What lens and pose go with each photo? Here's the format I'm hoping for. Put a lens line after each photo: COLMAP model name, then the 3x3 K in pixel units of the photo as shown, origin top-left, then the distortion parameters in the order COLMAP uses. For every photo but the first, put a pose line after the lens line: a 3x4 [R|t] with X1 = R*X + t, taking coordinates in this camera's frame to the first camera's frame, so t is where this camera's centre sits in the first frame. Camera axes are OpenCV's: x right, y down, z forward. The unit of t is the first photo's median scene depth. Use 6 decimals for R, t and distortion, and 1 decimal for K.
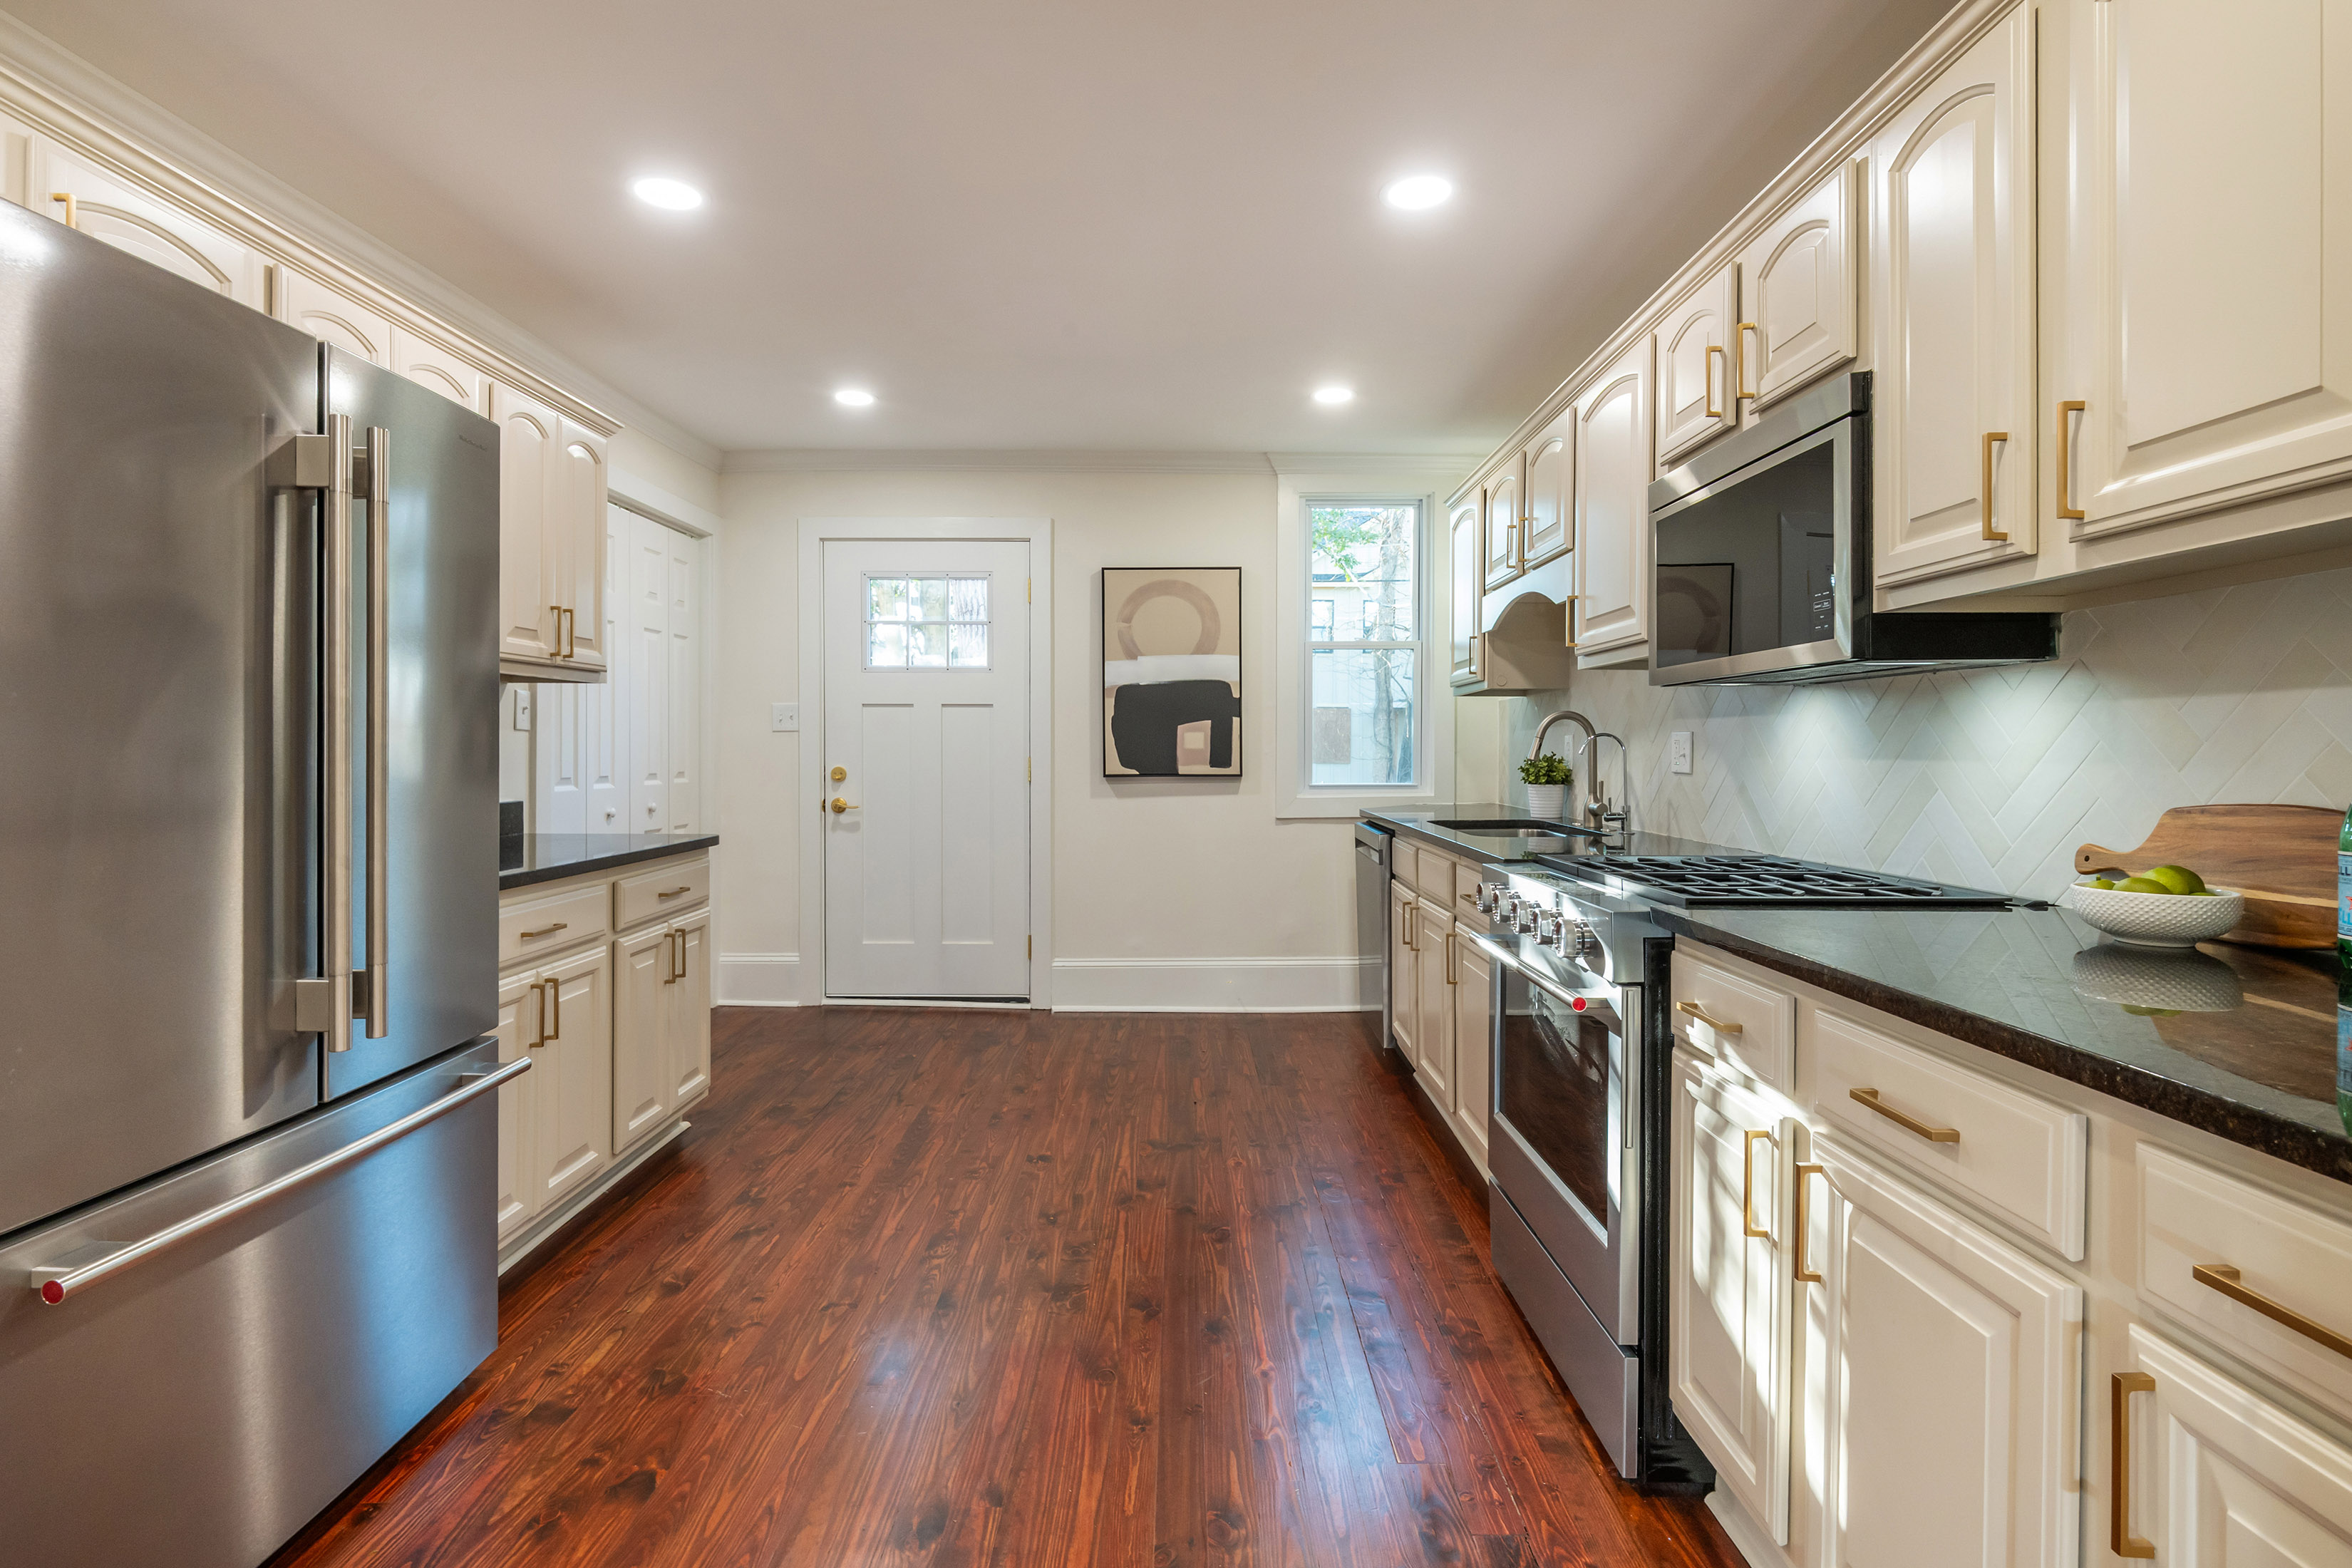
lens RADIAL K [[1130.9, 0, 1186.9], [0, 1130.9, 774.4], [0, 0, 1]] dist [0.013362, -0.004124]
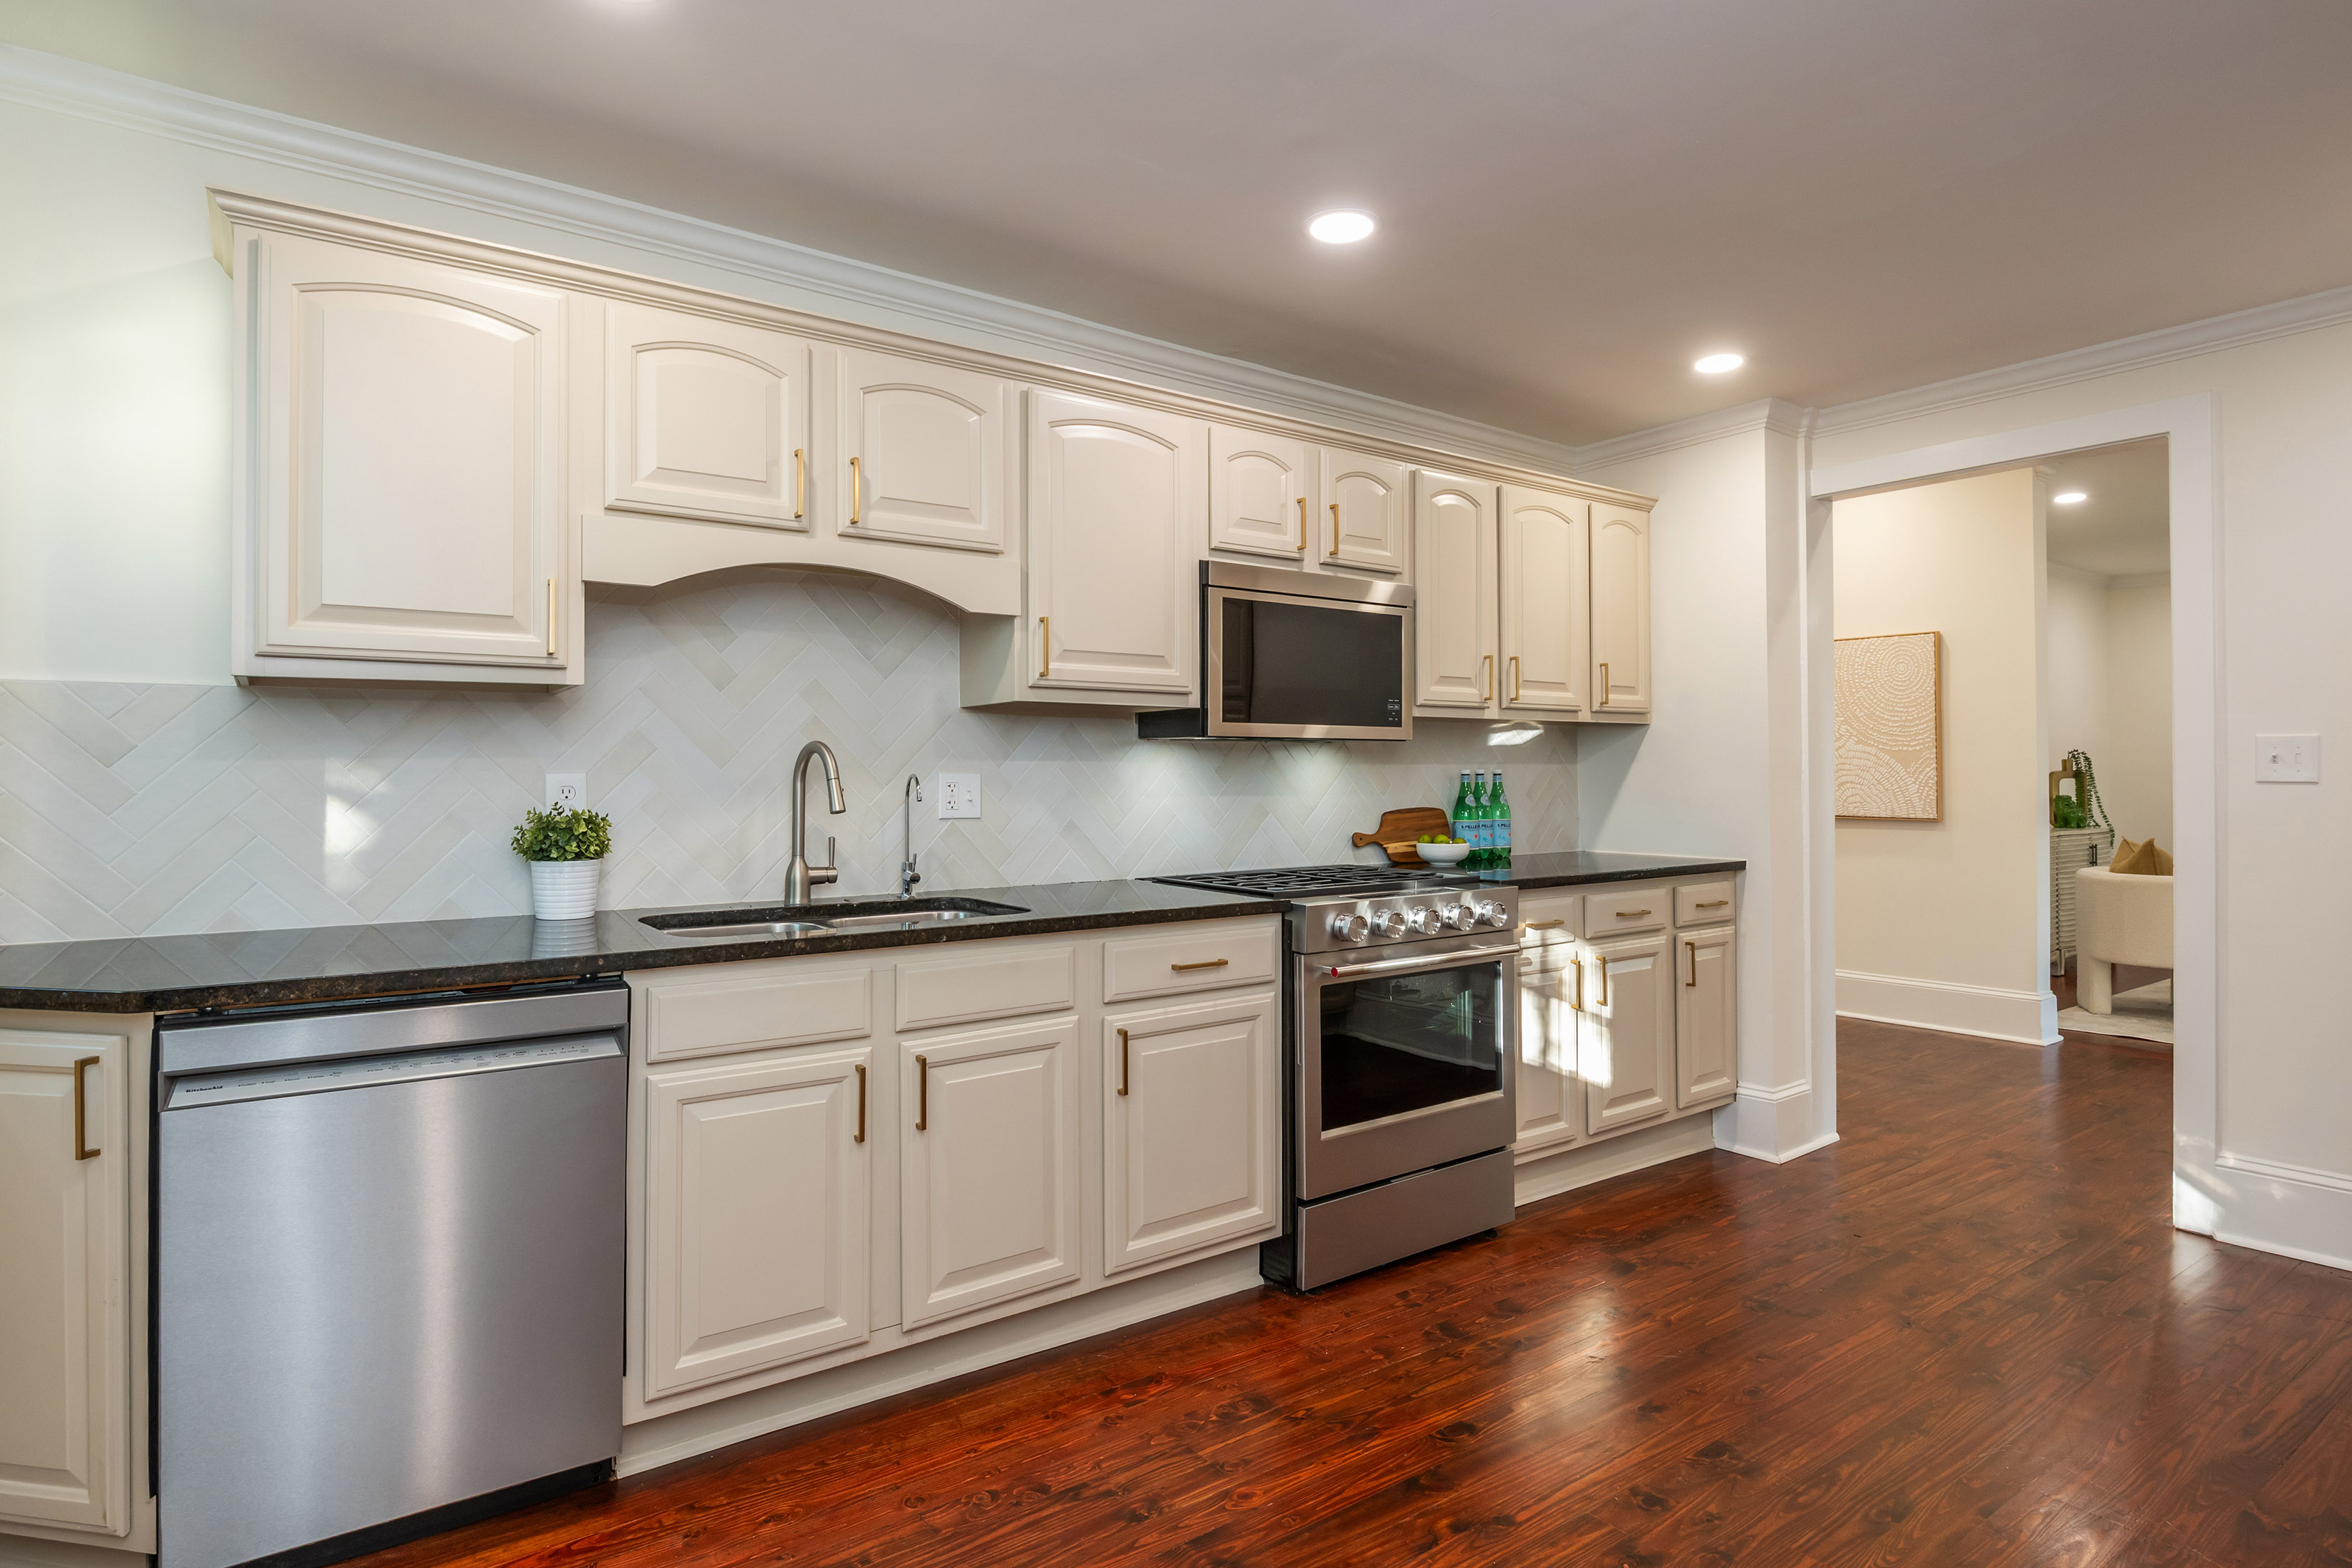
lens RADIAL K [[1249.0, 0, 1186.1], [0, 1249.0, 770.6], [0, 0, 1]] dist [-0.001624, -0.000919]
pose [[-0.596984, 0.014465, 0.802123, -0.704825], [0.023379, 0.999726, -0.000629, -0.049079], [-0.801913, 0.018378, -0.597159, 2.140664]]
